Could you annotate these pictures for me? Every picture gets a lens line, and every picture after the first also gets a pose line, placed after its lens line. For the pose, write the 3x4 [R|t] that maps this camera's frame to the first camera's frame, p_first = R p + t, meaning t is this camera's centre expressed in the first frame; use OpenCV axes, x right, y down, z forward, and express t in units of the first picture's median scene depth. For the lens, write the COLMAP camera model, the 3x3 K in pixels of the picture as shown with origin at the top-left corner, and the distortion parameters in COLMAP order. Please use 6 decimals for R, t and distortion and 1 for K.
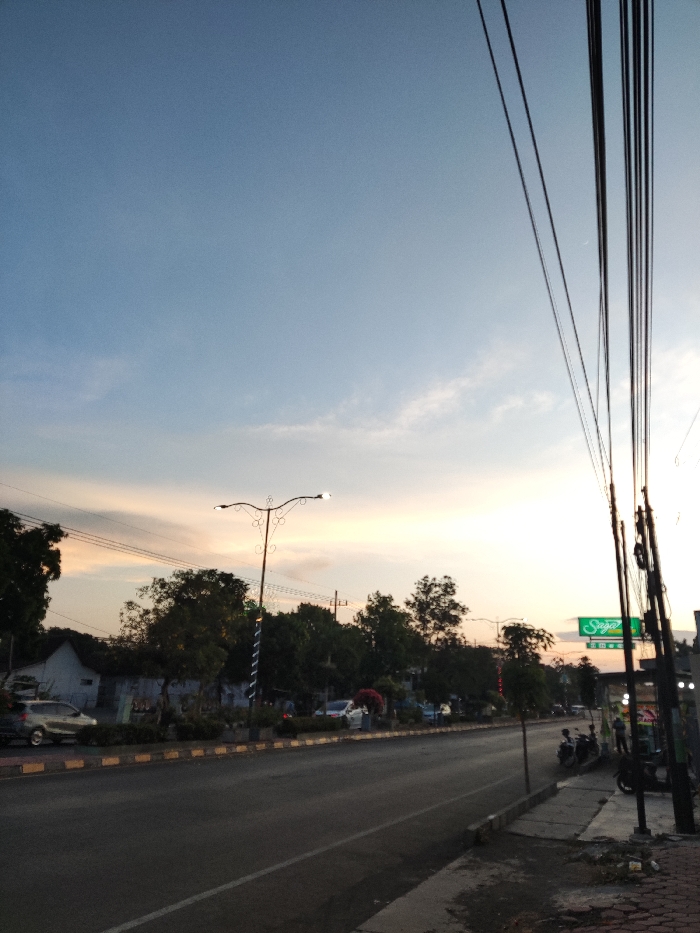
lens RADIAL K [[655.0, 0, 350.0], [0, 655.0, 466.5], [0, 0, 1]] dist [0.002508, 0.000559]
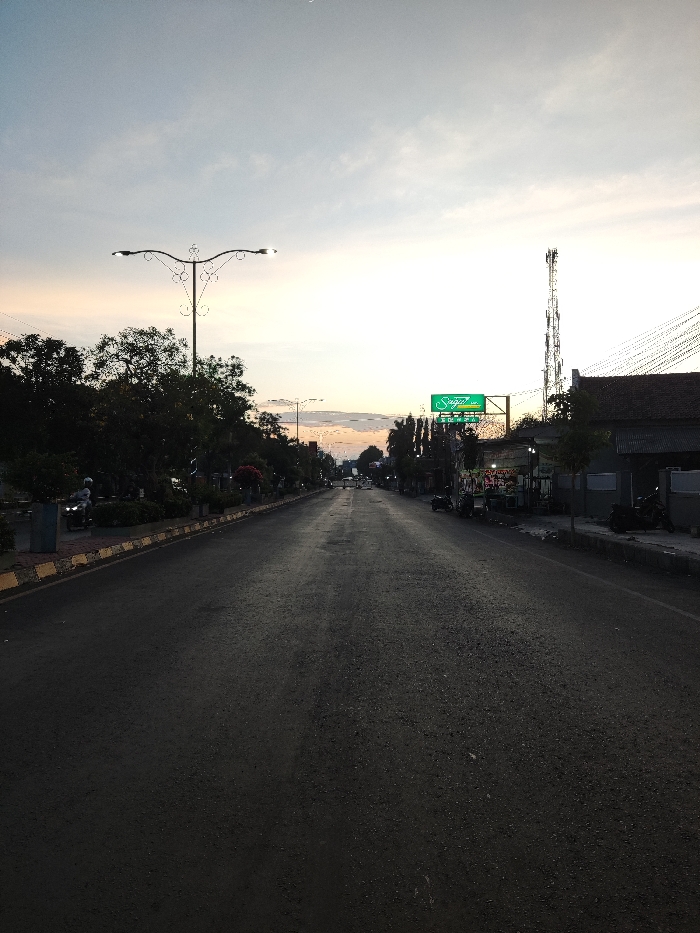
lens RADIAL K [[685.0, 0, 354.0], [0, 685.0, 472.4], [0, 0, 1]] dist [0.109294, -0.164433]
pose [[0.903759, -0.045156, 0.425653, -0.126926], [-0.092996, 0.949953, 0.298228, 0.014701], [-0.417818, -0.309111, 0.854330, 0.029606]]
